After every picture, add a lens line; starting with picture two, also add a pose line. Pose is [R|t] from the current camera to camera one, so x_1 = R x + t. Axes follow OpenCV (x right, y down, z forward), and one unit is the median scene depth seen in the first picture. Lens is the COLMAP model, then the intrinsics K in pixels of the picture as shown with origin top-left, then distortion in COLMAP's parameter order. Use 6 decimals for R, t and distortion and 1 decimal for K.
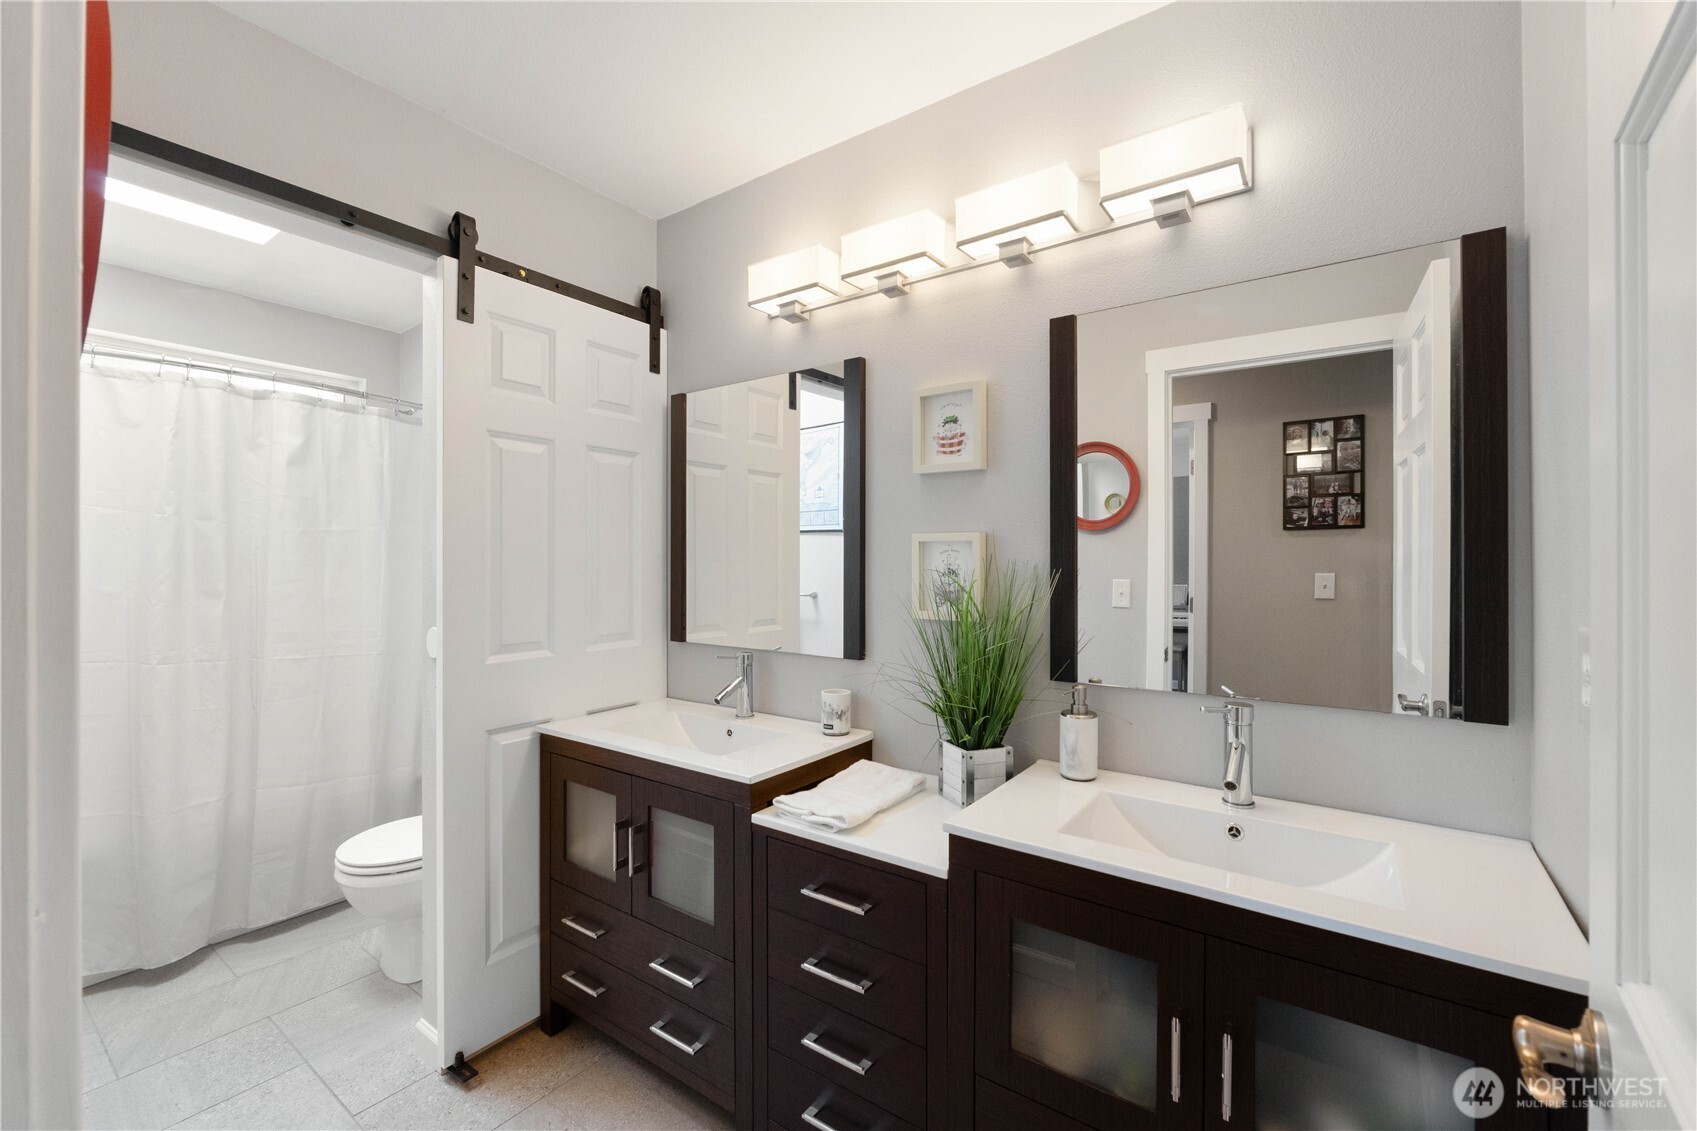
lens RADIAL K [[701.1, 0, 850.6], [0, 701.1, 558.7], [0, 0, 1]] dist [-0.011112, -0.000134]
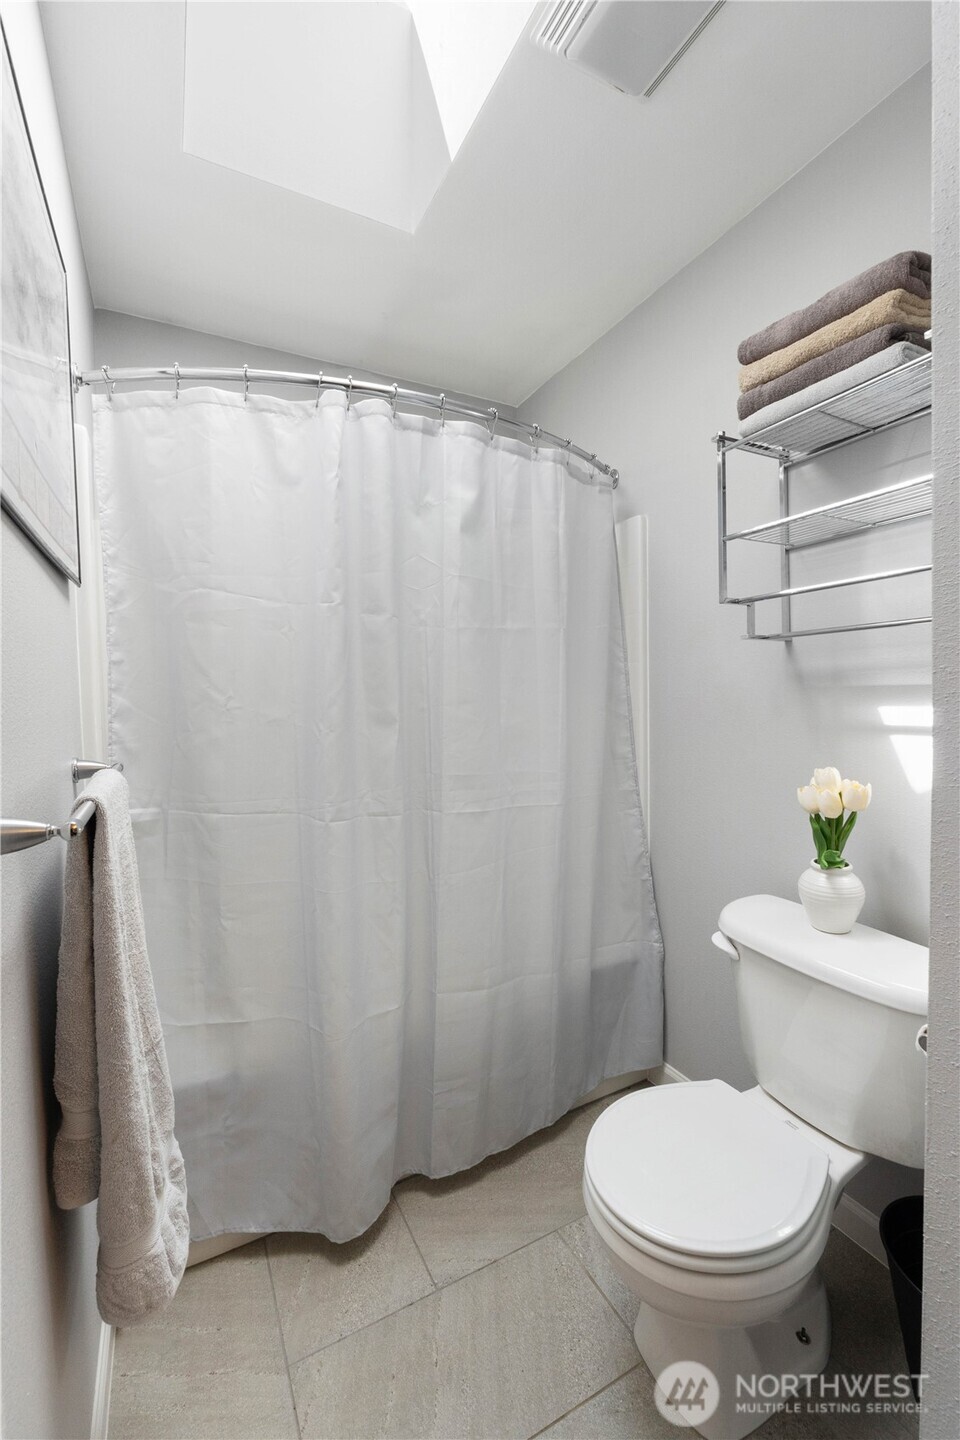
lens RADIAL K [[594.9, 0, 477.2], [0, 594.9, 722.0], [0, 0, 1]] dist [-0.011112, -0.000134]
pose [[0.895615, 0.001849, -0.444827, -0.564067], [0.019964, 0.998817, 0.044347, 0.028519], [0.444383, -0.048598, 0.894518, 0.501626]]
